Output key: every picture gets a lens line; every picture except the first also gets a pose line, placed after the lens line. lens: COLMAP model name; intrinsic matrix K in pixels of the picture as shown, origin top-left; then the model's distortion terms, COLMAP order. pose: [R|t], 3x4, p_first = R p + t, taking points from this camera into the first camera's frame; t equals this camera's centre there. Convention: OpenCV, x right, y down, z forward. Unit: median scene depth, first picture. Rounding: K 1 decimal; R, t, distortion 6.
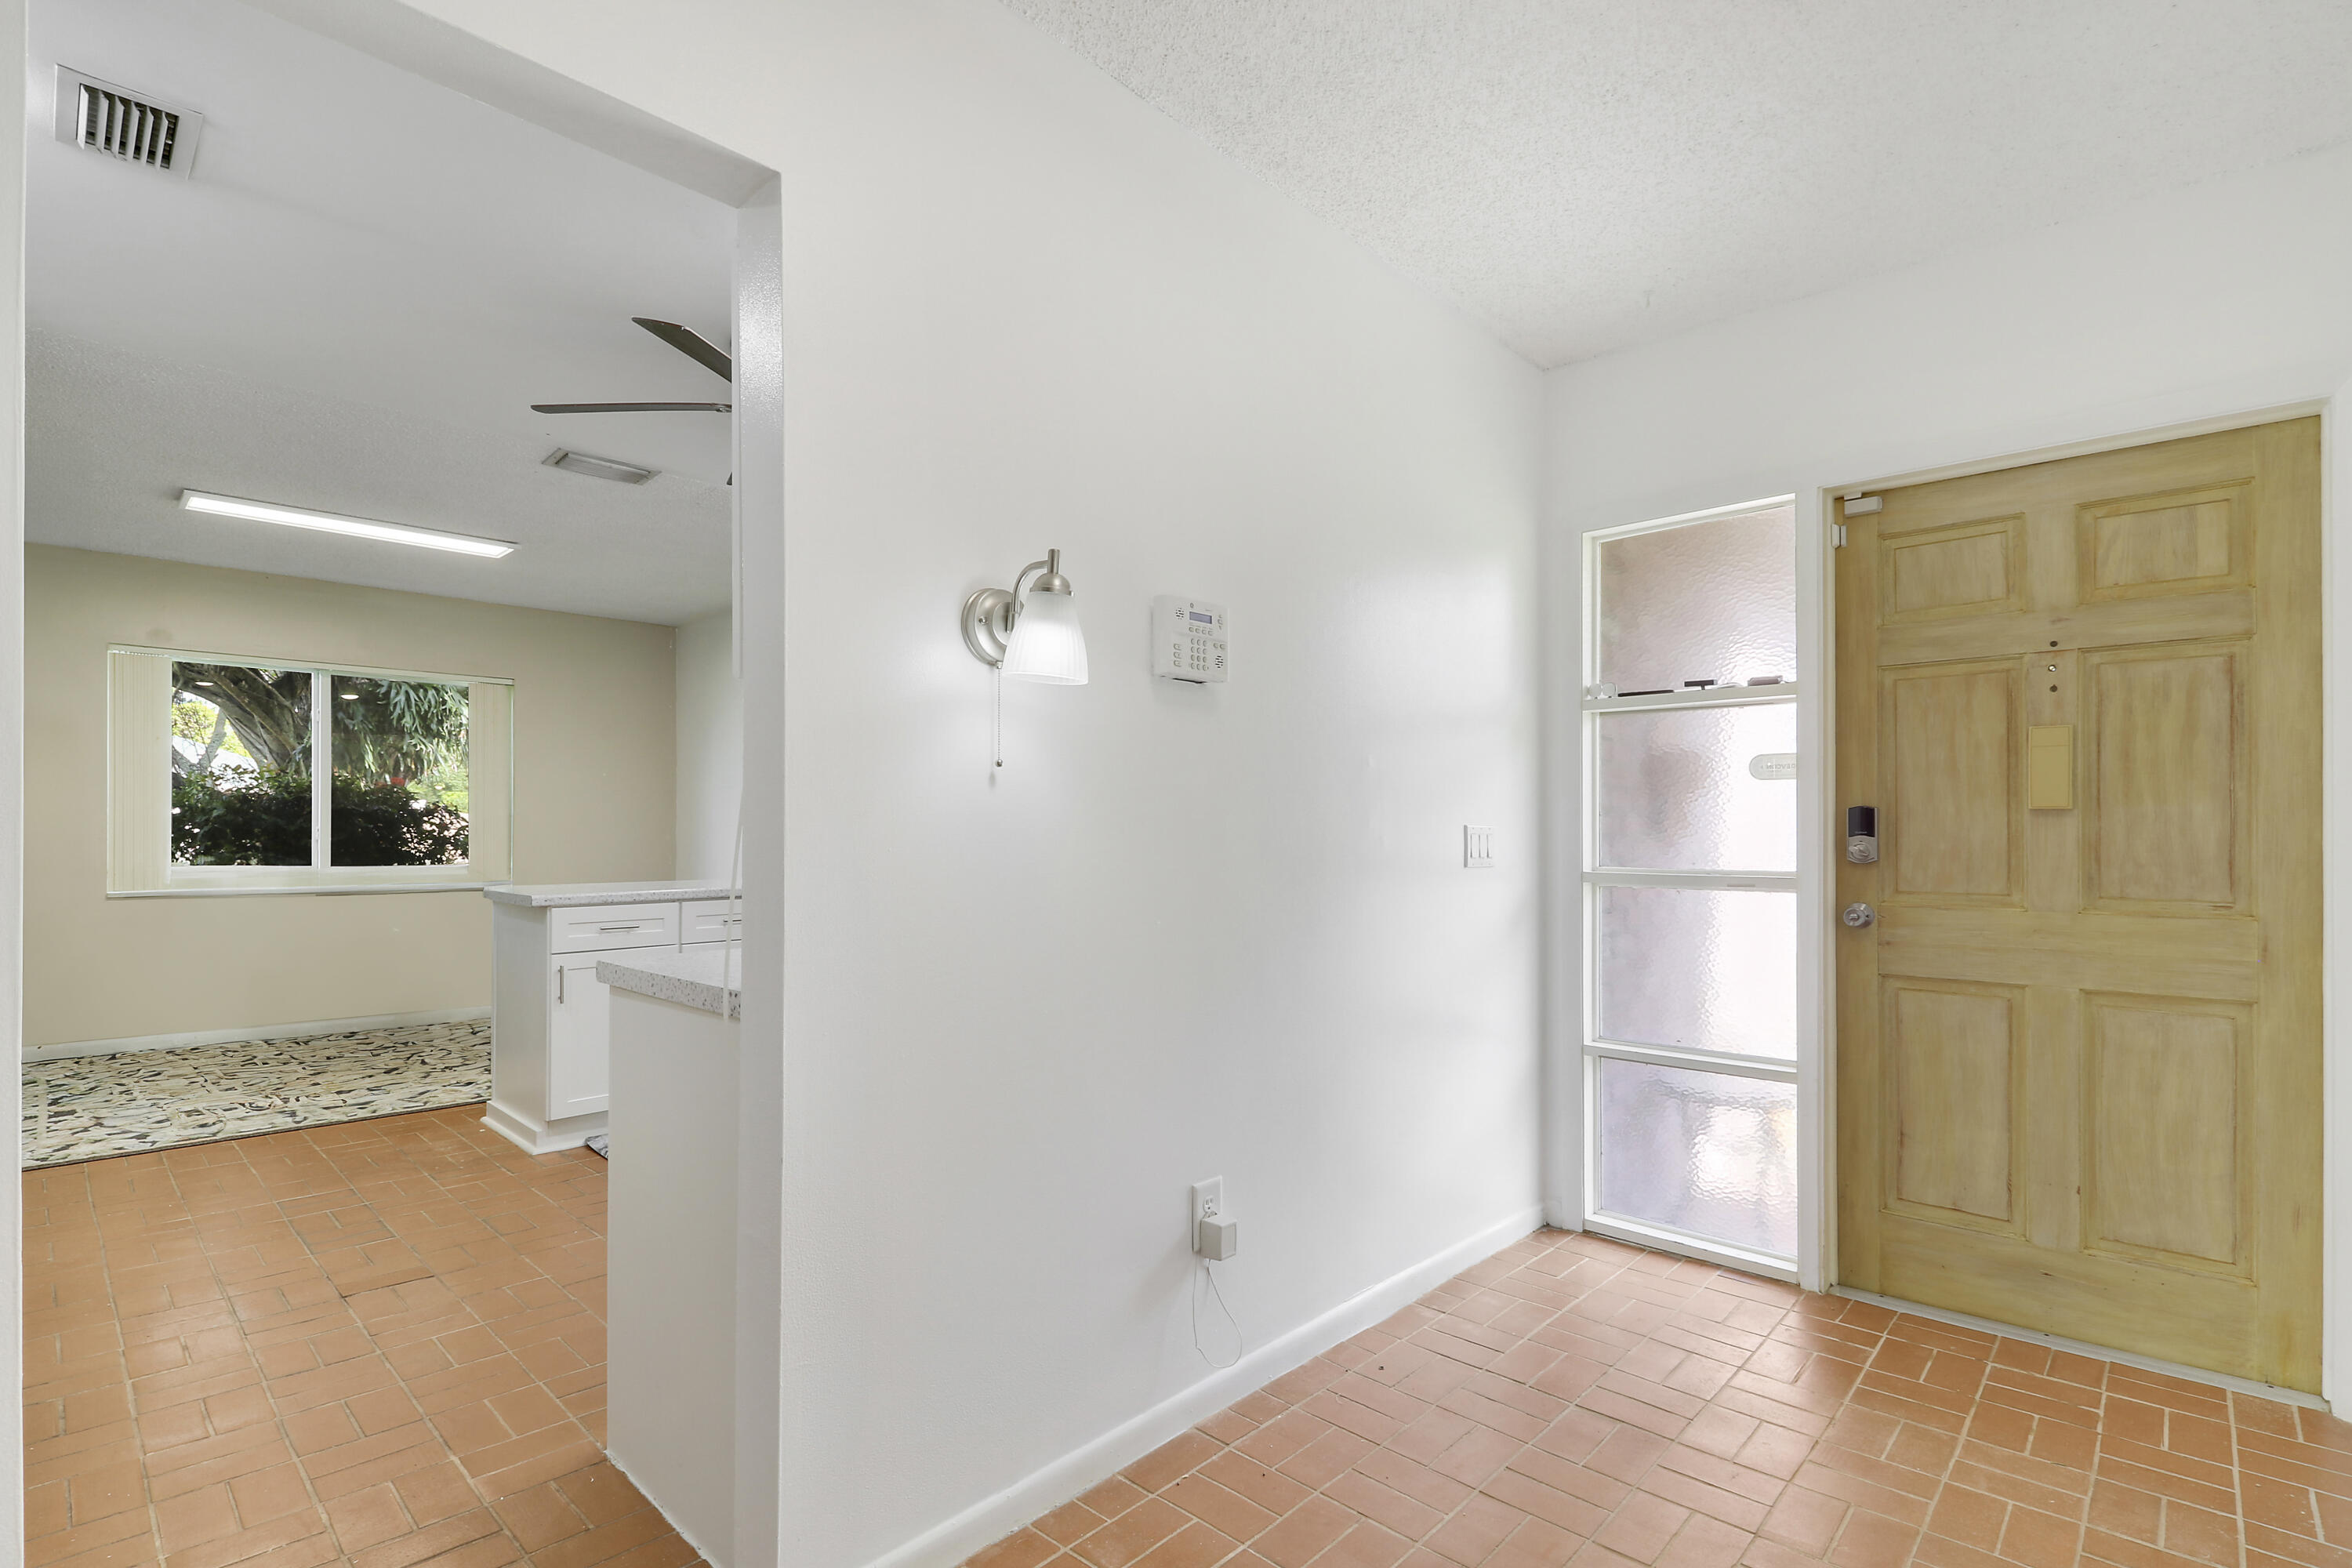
lens RADIAL K [[1139.7, 0, 1179.4], [0, 1139.7, 804.2], [0, 0, 1]] dist [0.000298, -0.019845]
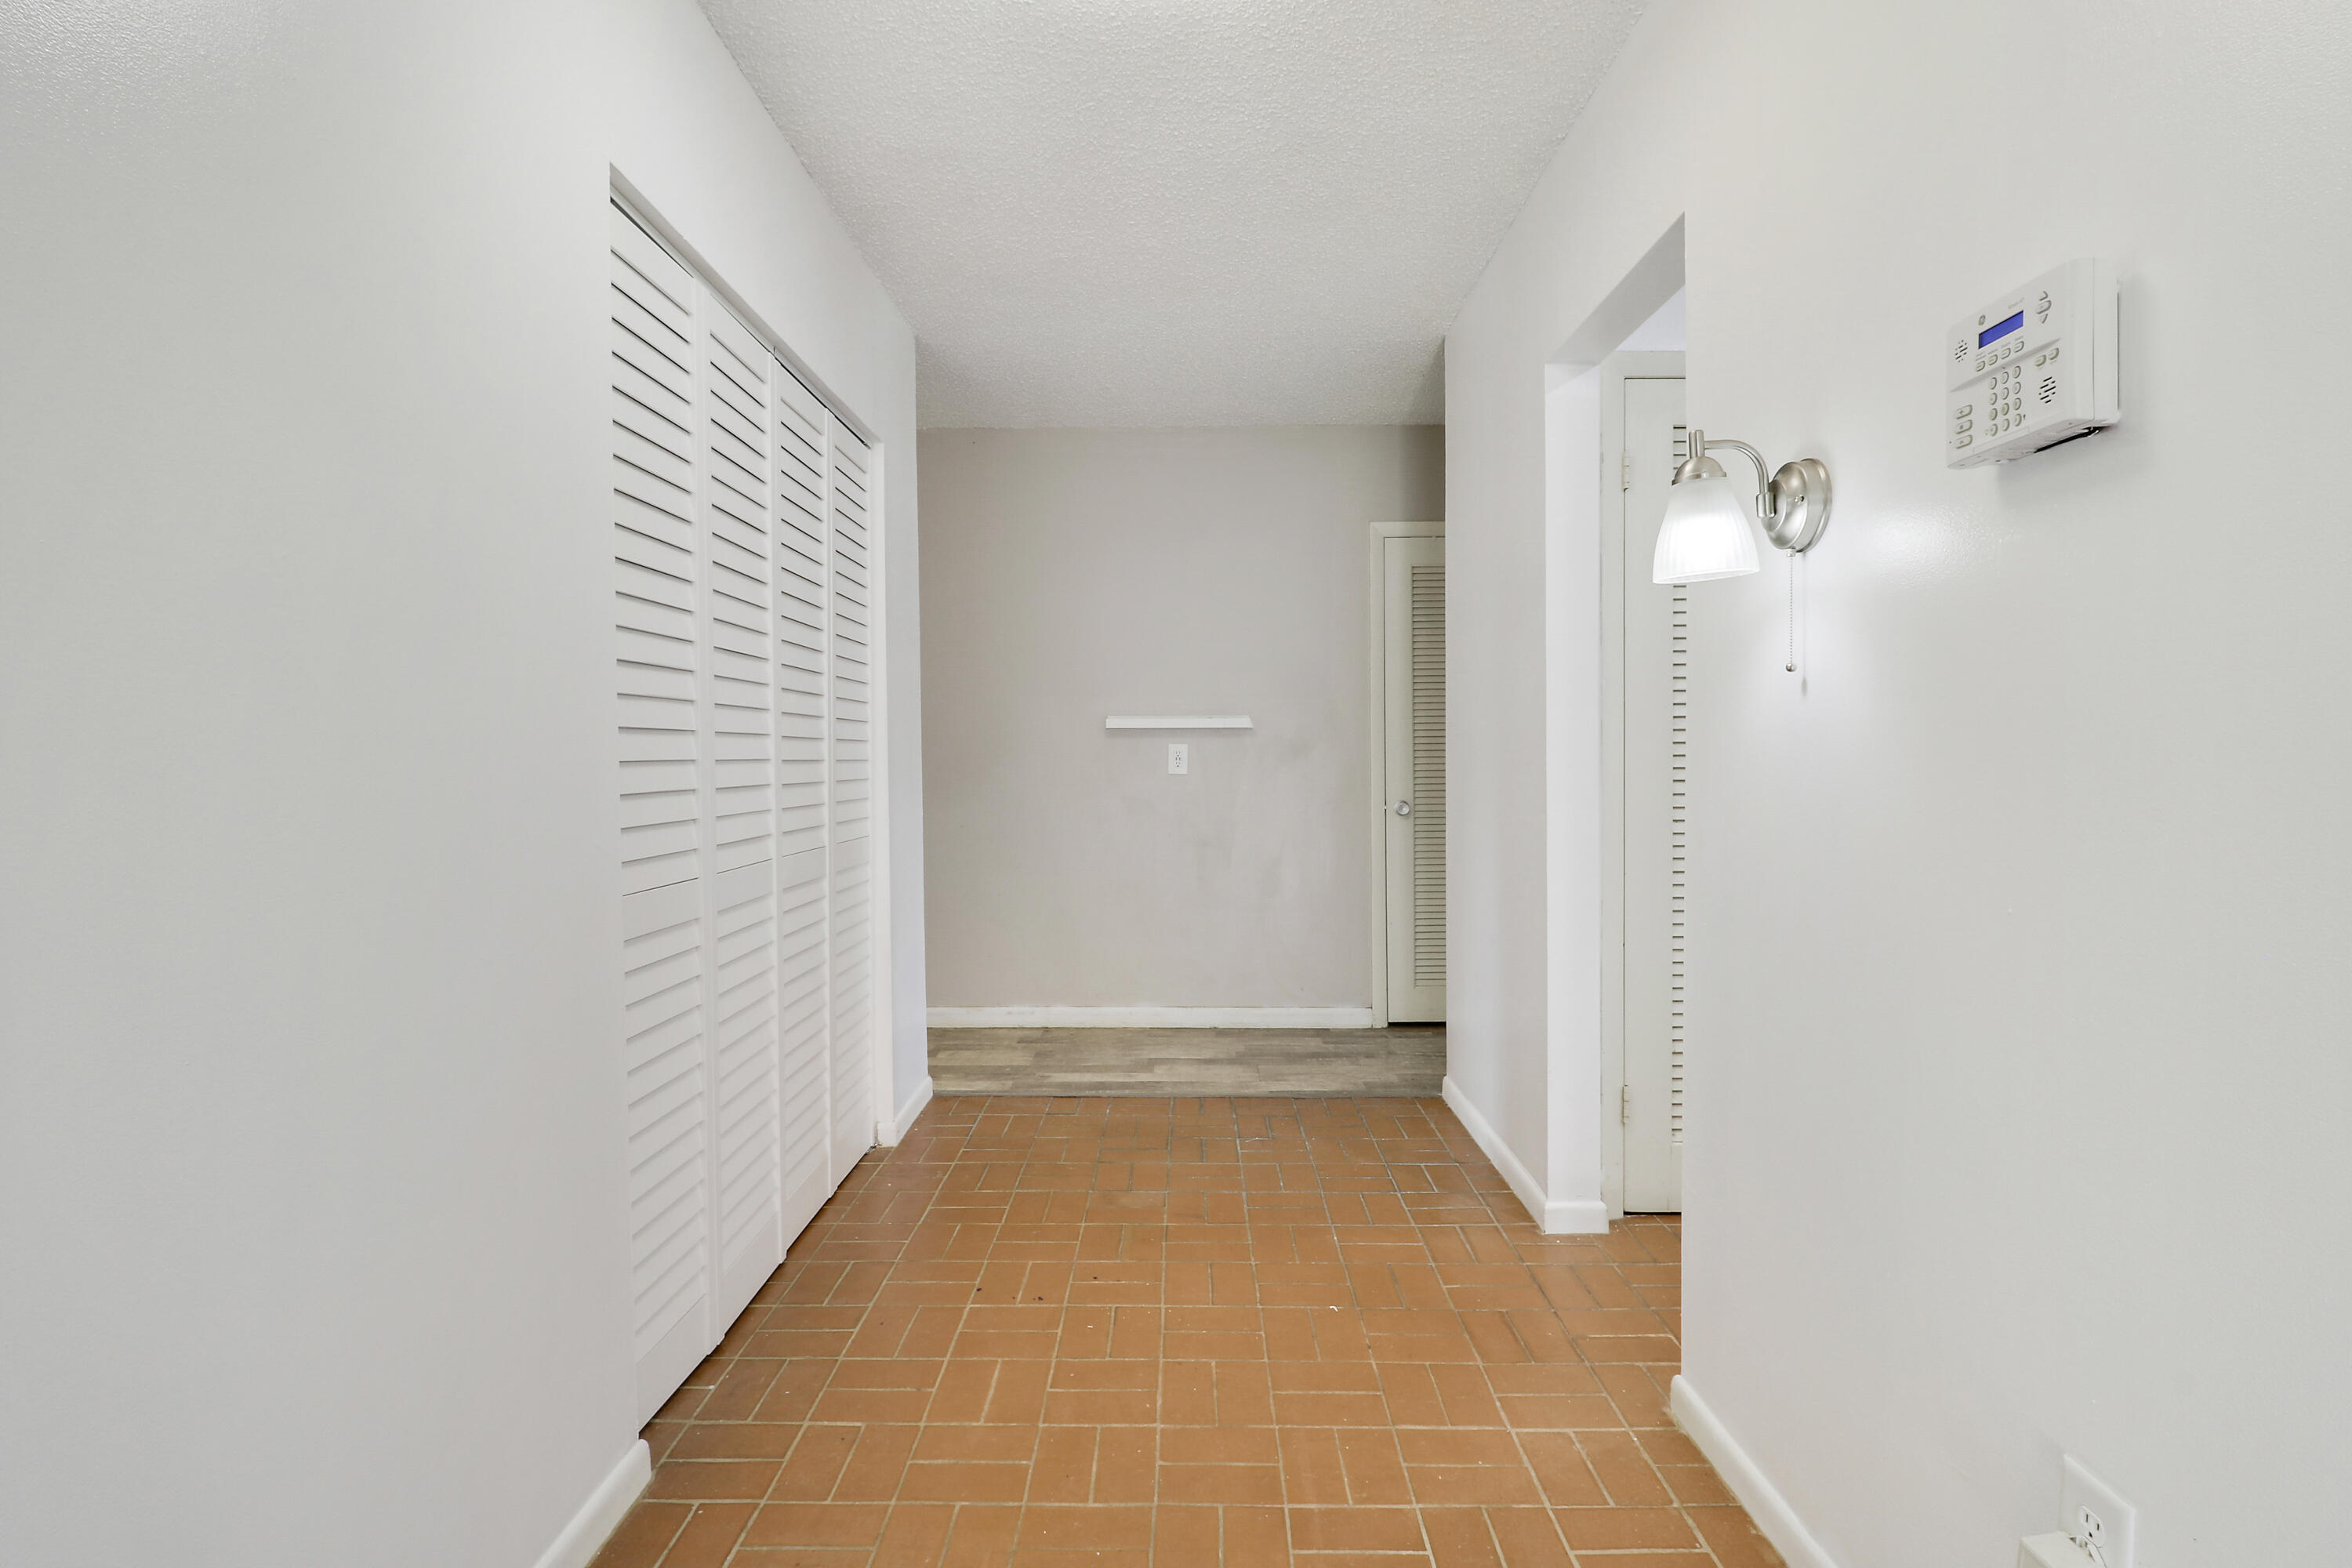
lens RADIAL K [[1123.4, 0, 1176.0], [0, 1123.4, 784.0], [0, 0, 1]] dist [-0.000192, -0.019692]
pose [[-0.743175, 0.013017, -0.668970, 0.633477], [0.013067, 0.999902, 0.004939, 0.034636], [0.668969, -0.005071, -0.743273, 1.118360]]
